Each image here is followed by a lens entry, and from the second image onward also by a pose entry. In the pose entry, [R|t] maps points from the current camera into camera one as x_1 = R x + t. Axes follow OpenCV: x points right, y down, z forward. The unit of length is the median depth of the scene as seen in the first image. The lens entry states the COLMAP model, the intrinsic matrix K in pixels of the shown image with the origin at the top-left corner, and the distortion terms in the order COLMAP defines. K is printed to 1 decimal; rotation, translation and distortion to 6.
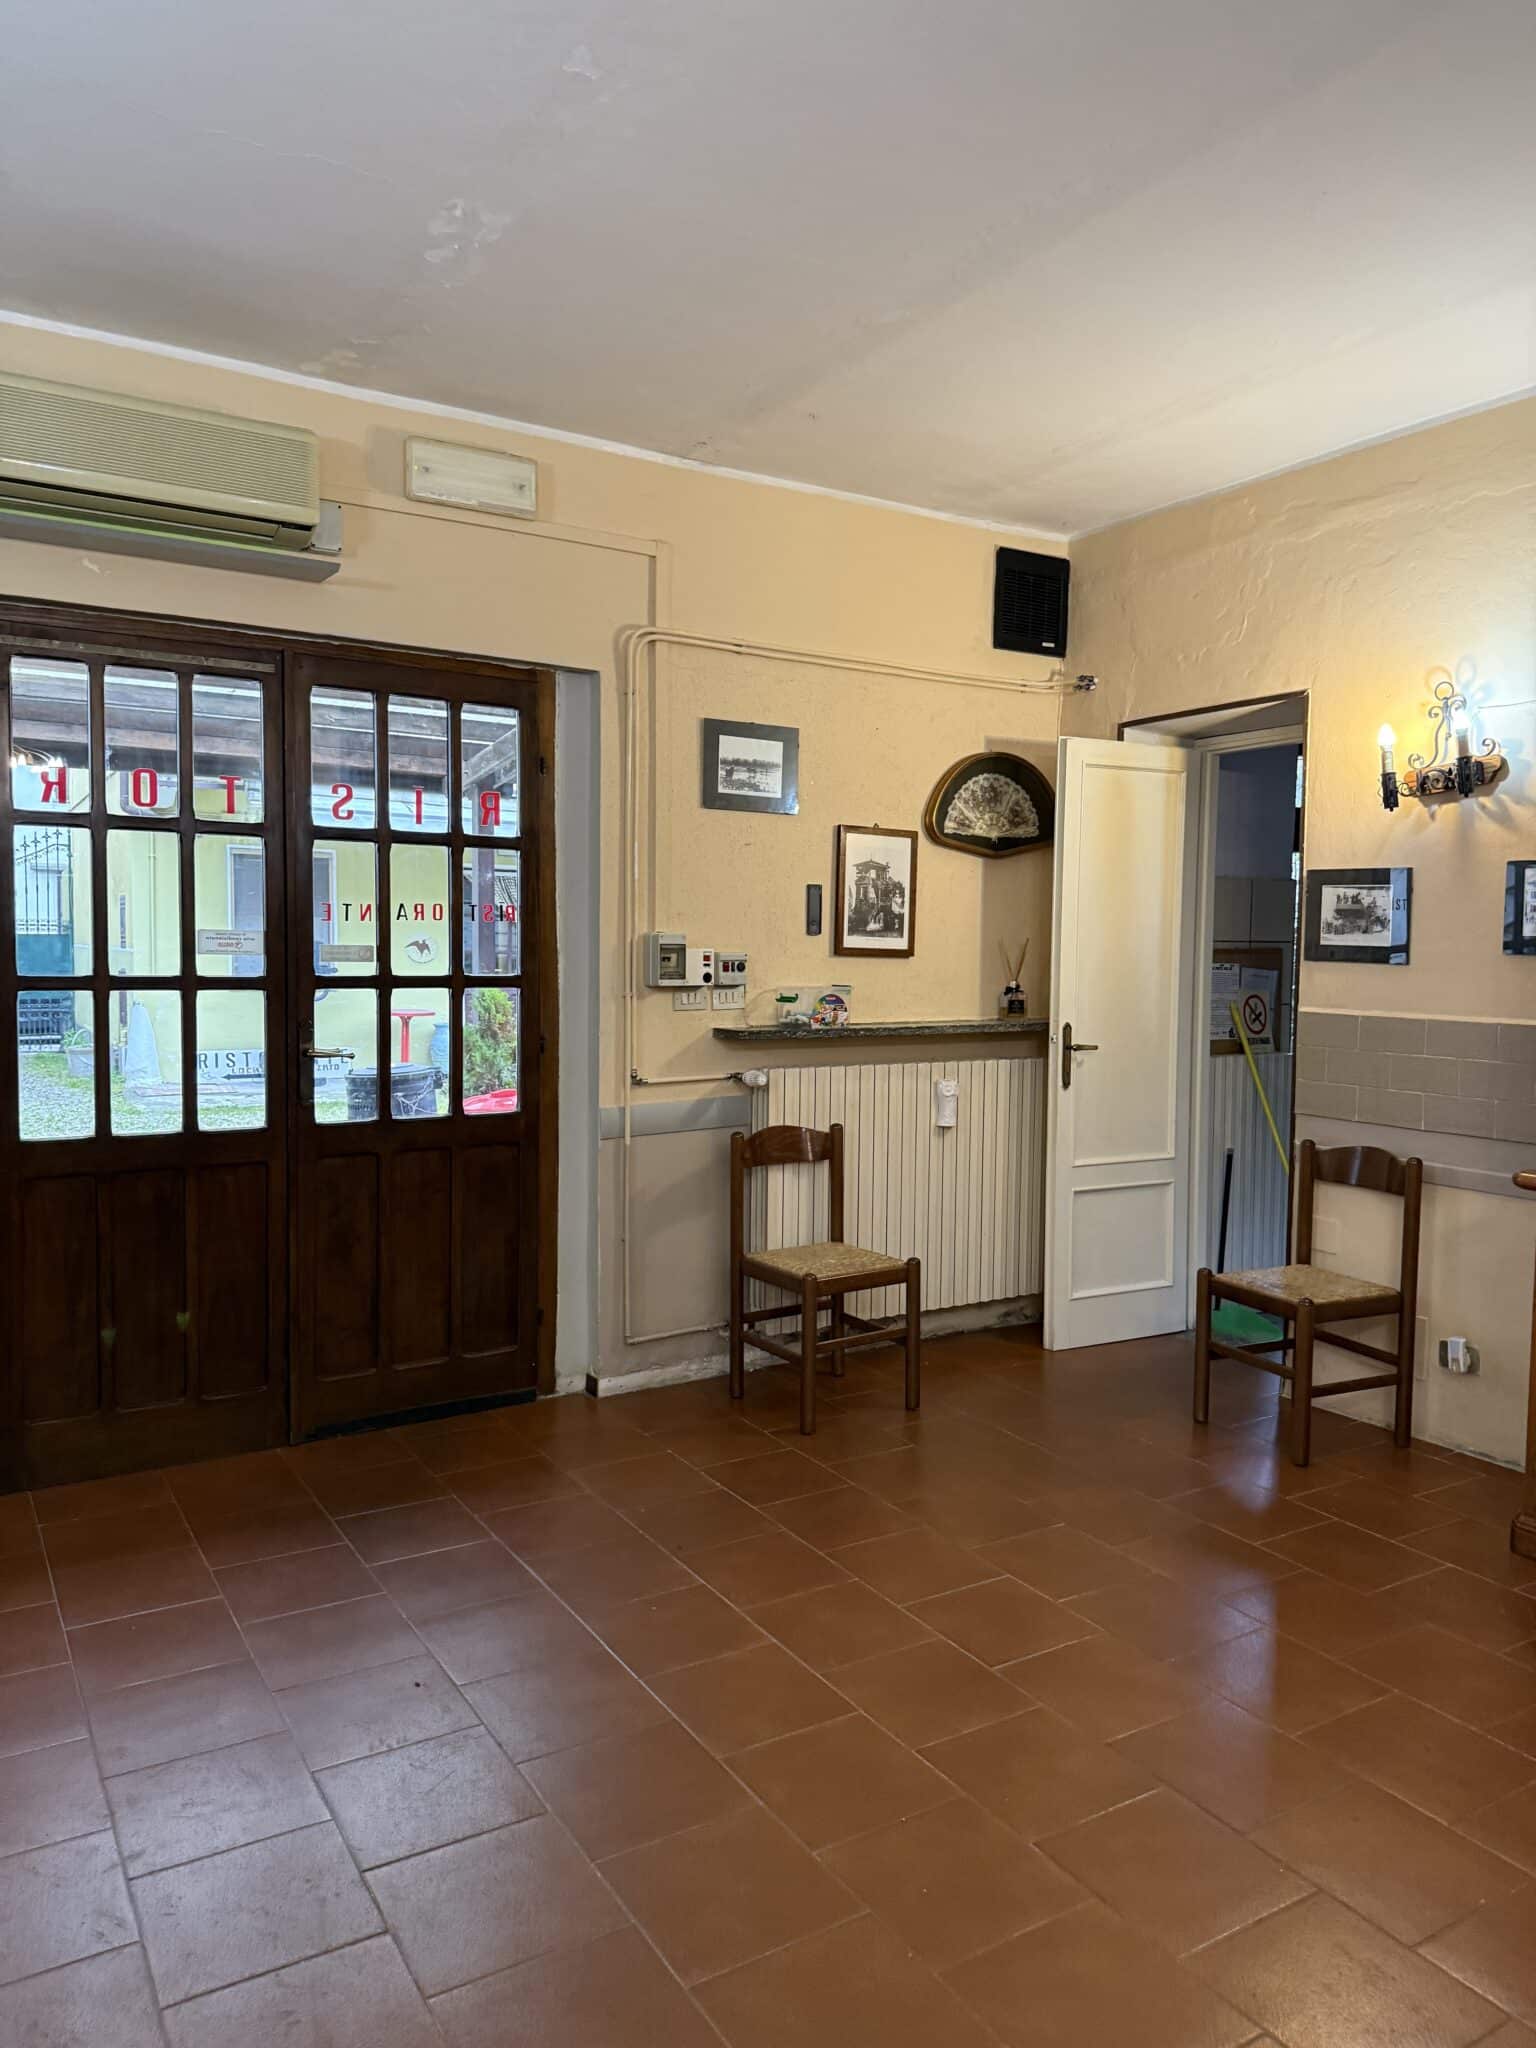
lens RADIAL K [[1457.3, 0, 789.5], [0, 1457.3, 1029.1], [0, 0, 1]] dist [0.082817, -0.103812]
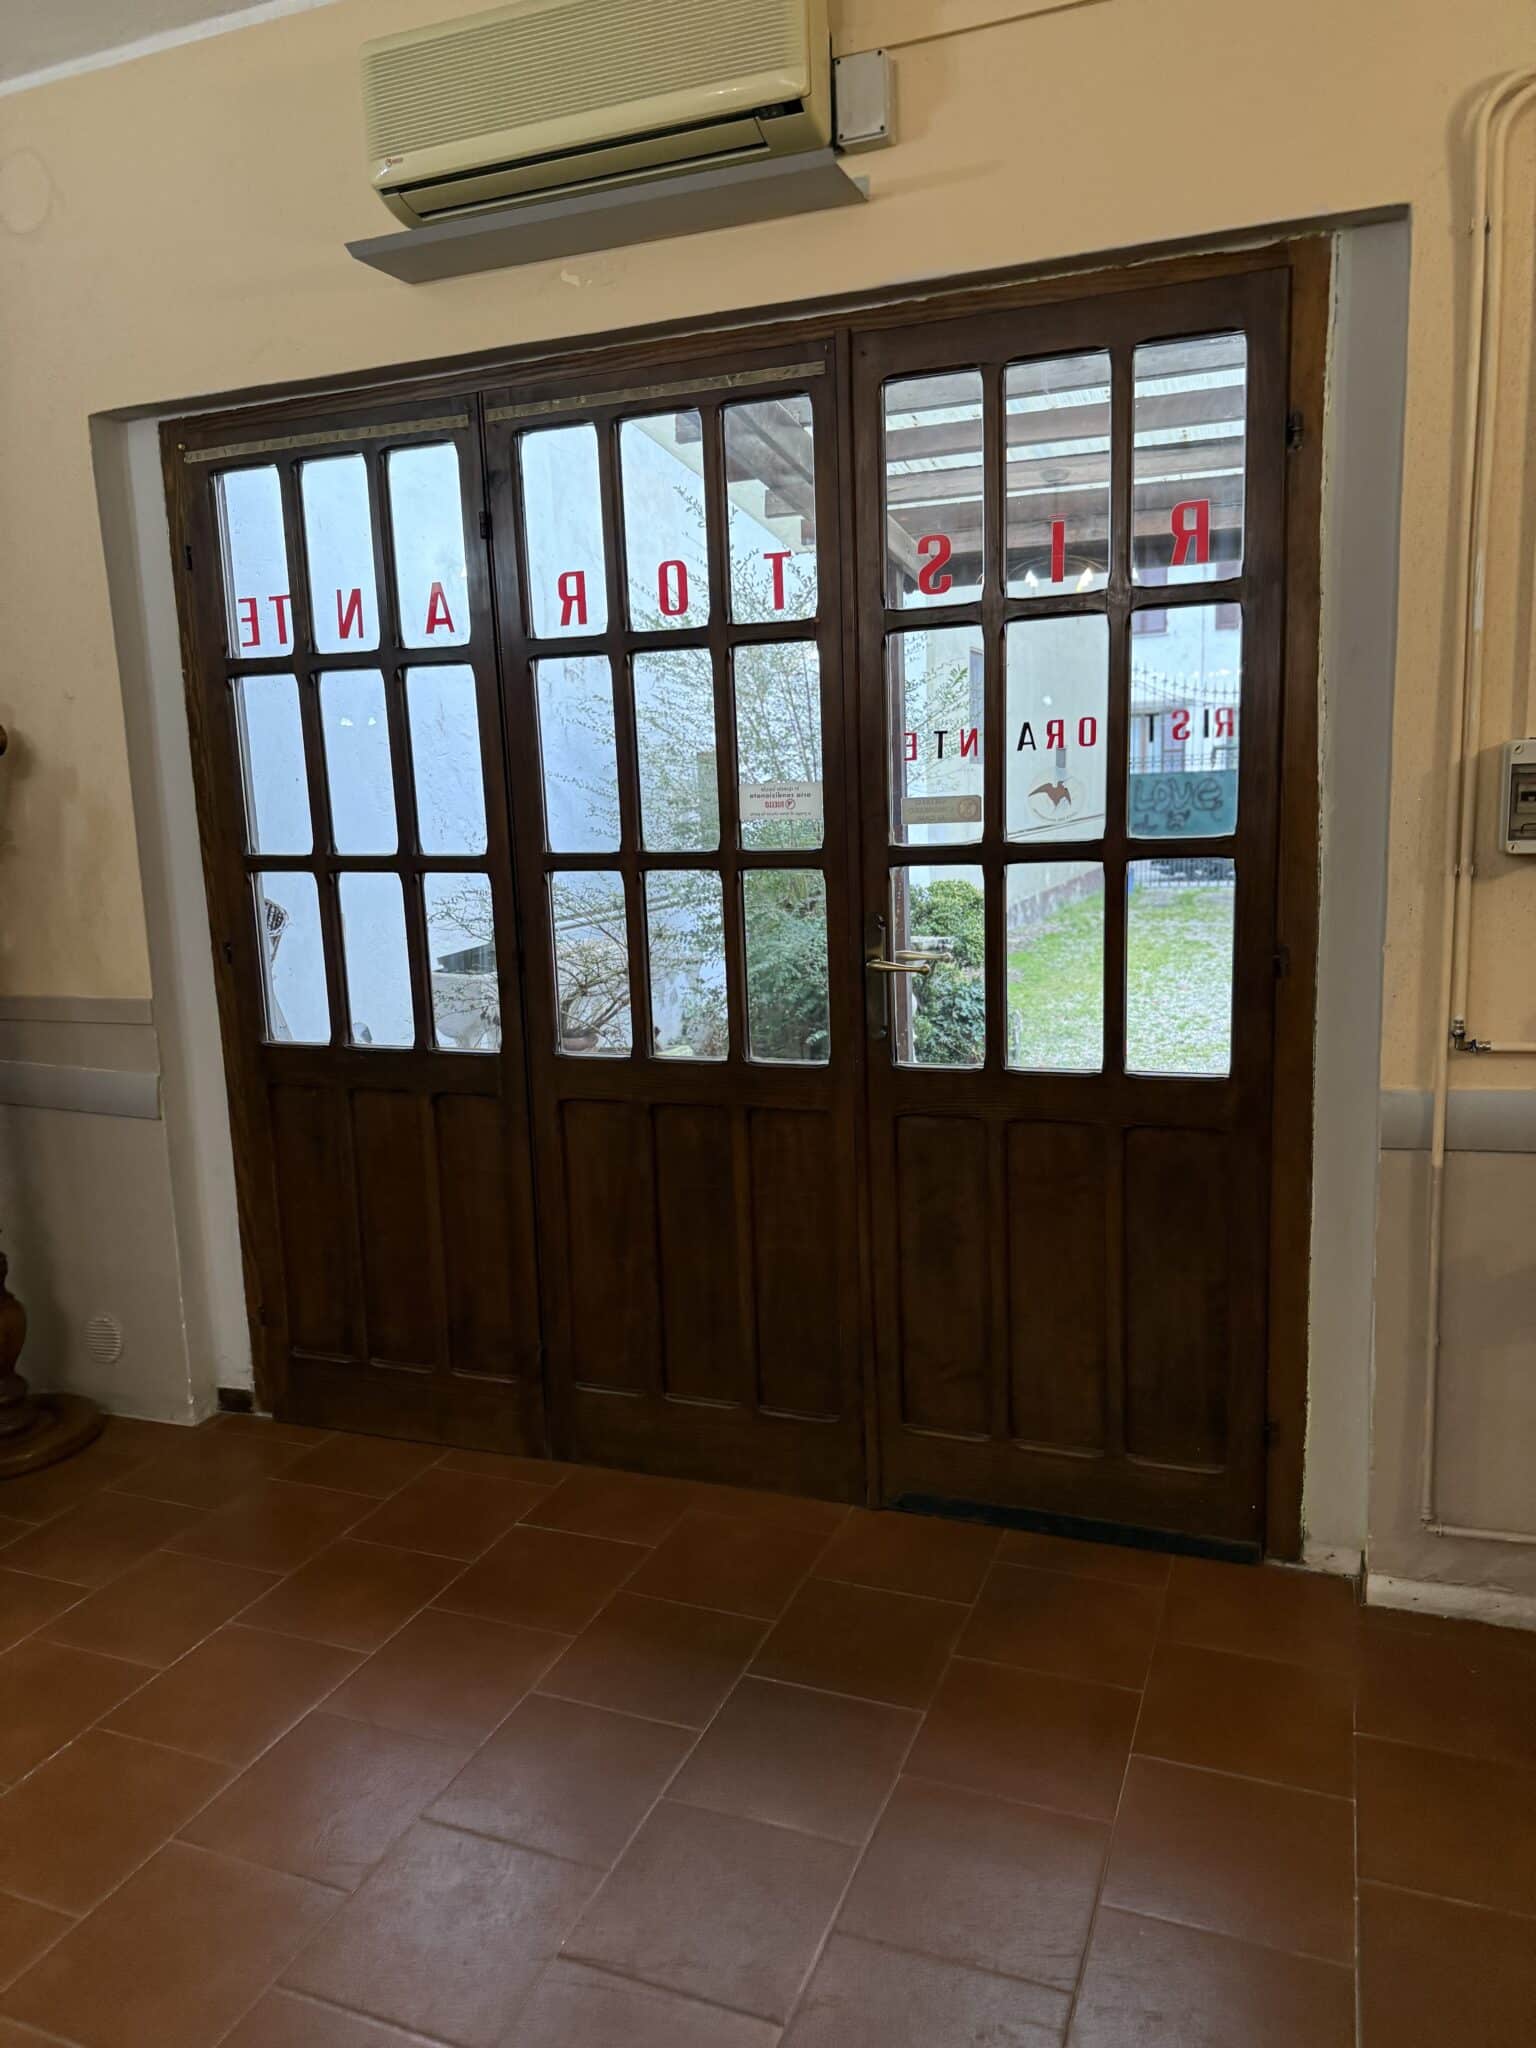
lens RADIAL K [[1457.3, 0, 752.9], [0, 1457.3, 1053.4], [0, 0, 1]] dist [0.082817, -0.103812]
pose [[0.582737, 0.108509, -0.805384, 0.176574], [-0.008864, 0.991835, 0.127215, -0.025778], [0.812613, -0.066994, 0.578941, 0.545412]]
